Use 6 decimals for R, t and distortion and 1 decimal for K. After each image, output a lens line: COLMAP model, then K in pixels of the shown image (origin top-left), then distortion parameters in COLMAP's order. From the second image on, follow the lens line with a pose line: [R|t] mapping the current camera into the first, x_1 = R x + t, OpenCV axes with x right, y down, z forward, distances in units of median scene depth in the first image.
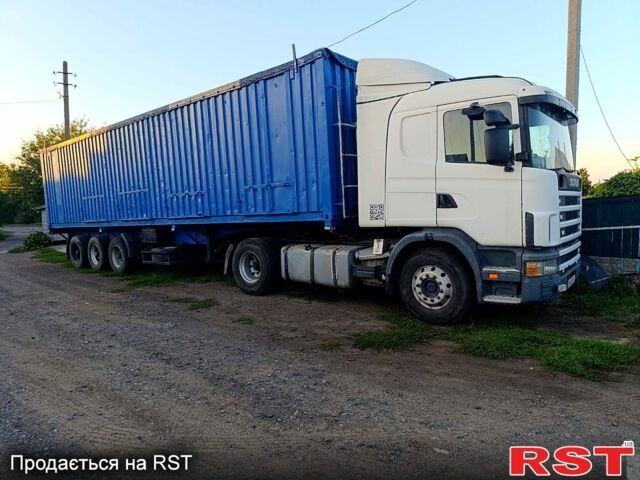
lens RADIAL K [[442.1, 0, 318.9], [0, 442.1, 237.9], [0, 0, 1]] dist [0.031544, -0.029314]
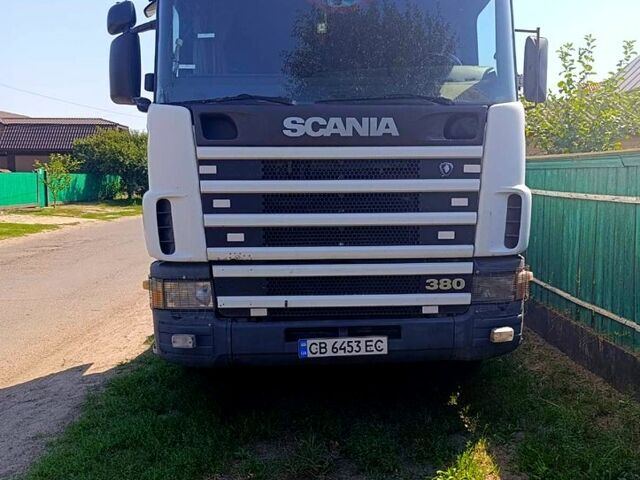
lens RADIAL K [[564.4, 0, 320.0], [0, 564.4, 243.0], [0, 0, 1]] dist [0.016616, -0.008013]
pose [[0.671687, 0.098971, -0.734194, 0.938233], [-0.063463, 0.995080, 0.076079, -0.051144], [0.738112, -0.004507, 0.674663, 0.598288]]
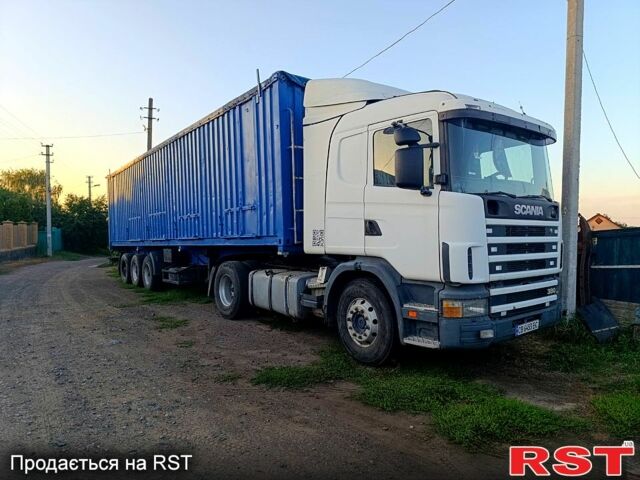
lens RADIAL K [[442.1, 0, 324.6], [0, 442.1, 237.2], [0, 0, 1]] dist [0.031544, -0.029314]
pose [[0.975371, 0.028055, -0.218779, 0.367966], [-0.041299, 0.997565, -0.056201, -0.008506], [0.216670, 0.063852, 0.974155, 0.090681]]
